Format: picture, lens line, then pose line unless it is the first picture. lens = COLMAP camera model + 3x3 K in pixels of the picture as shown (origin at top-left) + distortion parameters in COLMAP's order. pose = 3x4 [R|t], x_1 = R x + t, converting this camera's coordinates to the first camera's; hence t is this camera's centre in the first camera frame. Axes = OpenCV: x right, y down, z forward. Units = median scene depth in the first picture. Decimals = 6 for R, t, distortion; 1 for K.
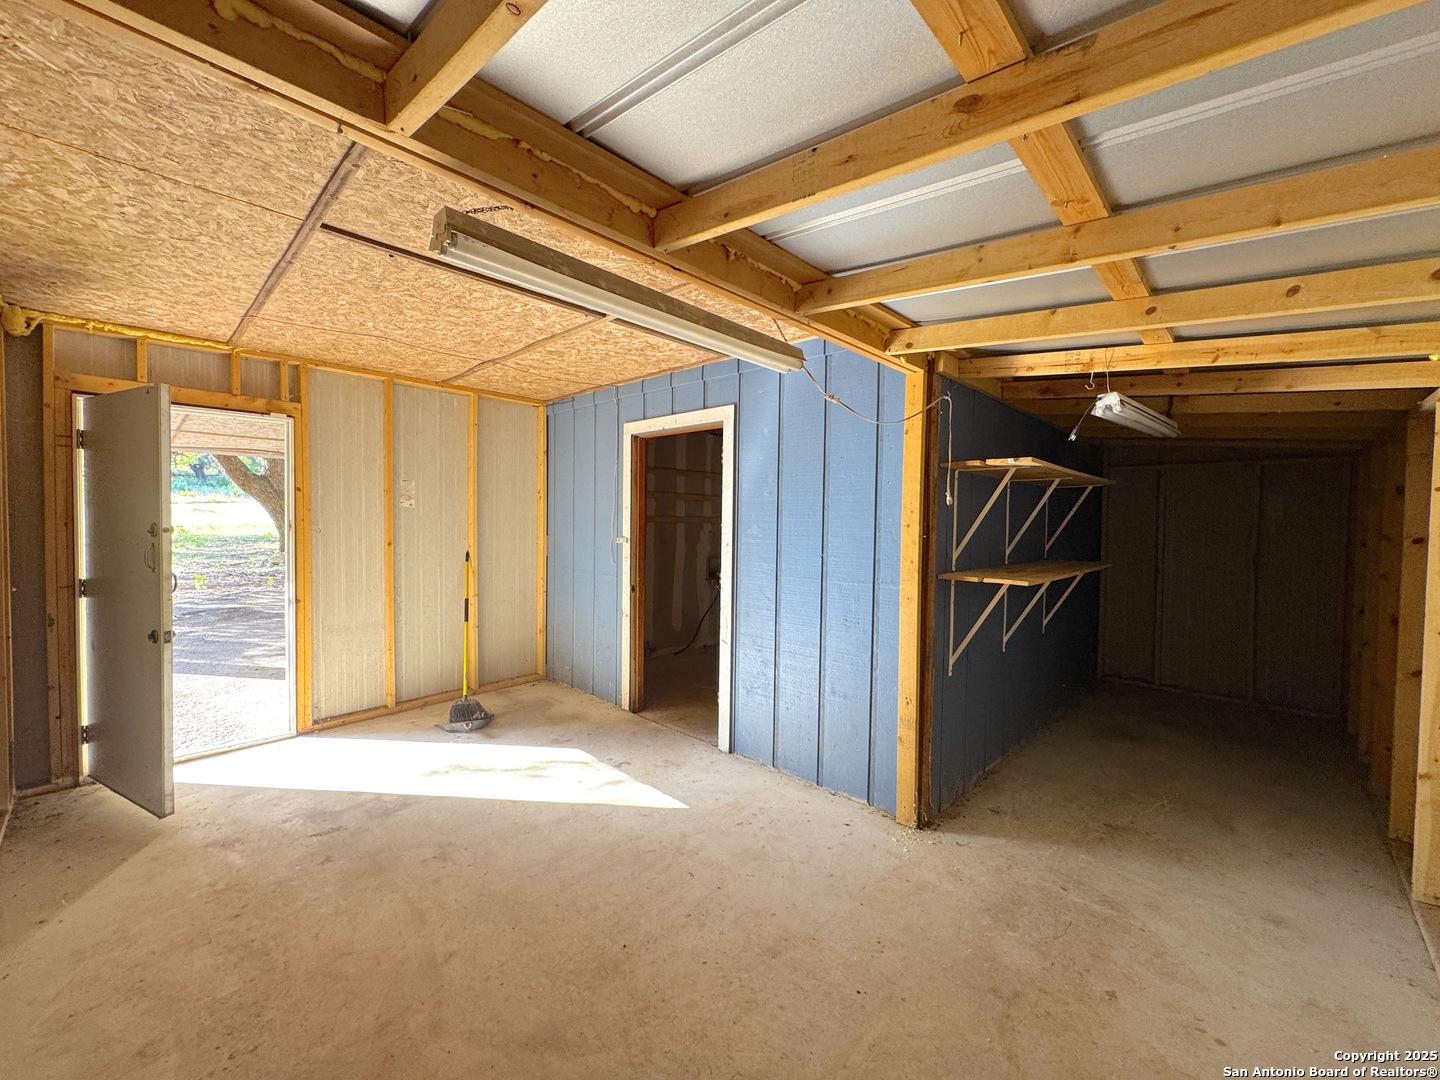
lens RADIAL K [[573.8, 0, 720.0], [0, 573.8, 540.0], [0, 0, 1]] dist [-0.003386, 0.001281]
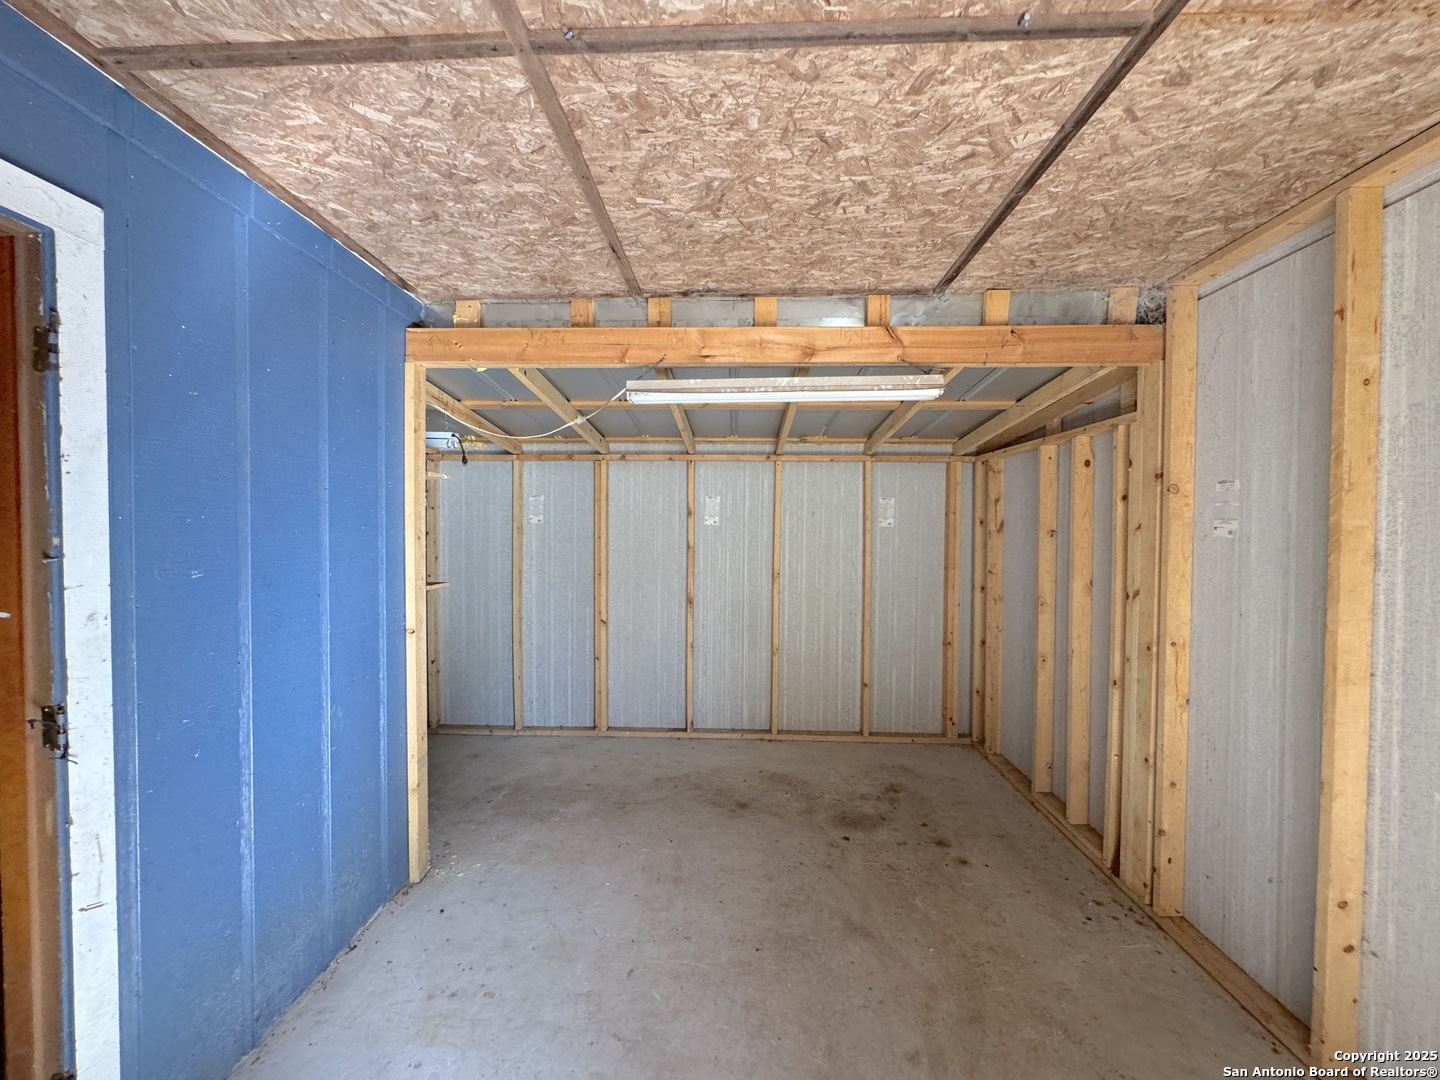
lens RADIAL K [[573.8, 0, 720.0], [0, 573.8, 540.0], [0, 0, 1]] dist [-0.003386, 0.001281]
pose [[-0.668356, -0.038323, 0.742854, -0.770066], [0.008535, 0.998211, 0.059175, -0.084981], [-0.743793, 0.045890, -0.666833, 1.524955]]
